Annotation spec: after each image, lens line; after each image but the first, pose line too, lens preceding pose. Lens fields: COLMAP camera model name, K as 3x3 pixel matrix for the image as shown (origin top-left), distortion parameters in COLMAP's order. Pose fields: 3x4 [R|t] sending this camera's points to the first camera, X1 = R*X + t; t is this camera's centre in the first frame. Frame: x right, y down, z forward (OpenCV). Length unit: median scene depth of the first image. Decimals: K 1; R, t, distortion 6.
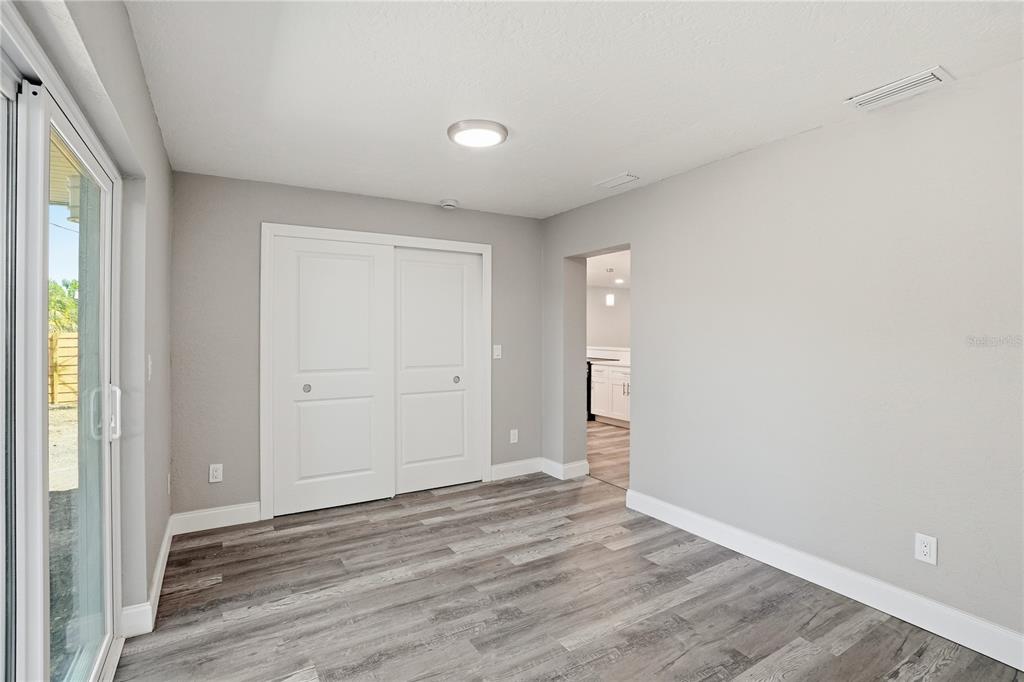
lens RADIAL K [[464.5, 0, 512.8], [0, 464.5, 331.0], [0, 0, 1]] dist [0.017780, 0.002186]
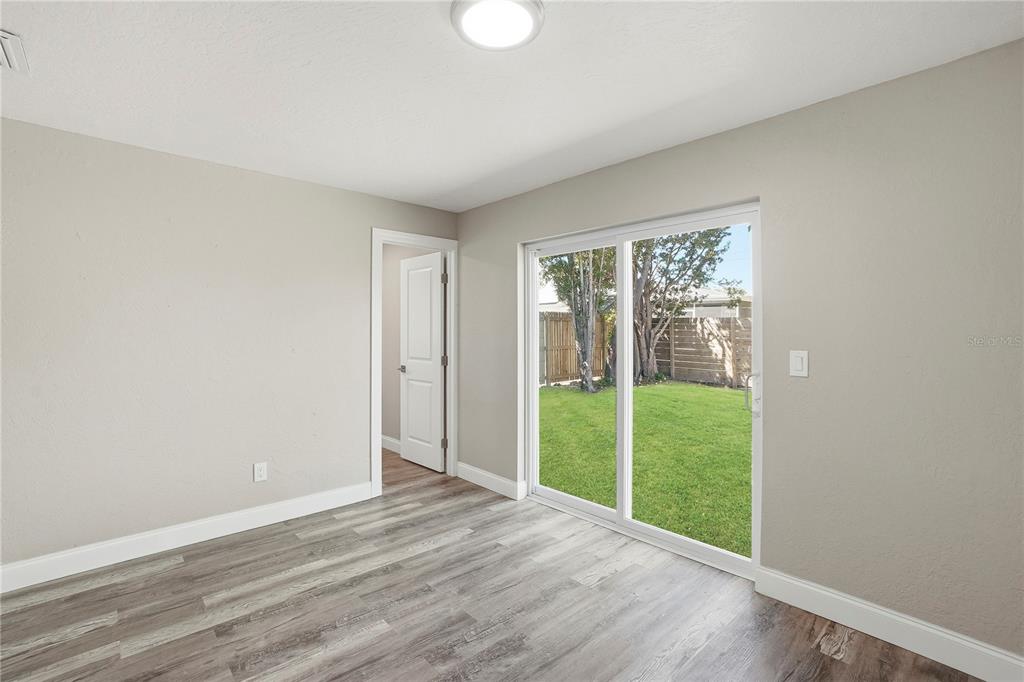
lens RADIAL K [[464.5, 0, 512.9], [0, 464.5, 340.2], [0, 0, 1]] dist [0.017780, 0.002186]
pose [[-0.981529, 0.004876, -0.191254, 0.026167], [0.004160, 0.999983, 0.004142, 0.019707], [0.191271, 0.003269, -0.981532, 2.004595]]
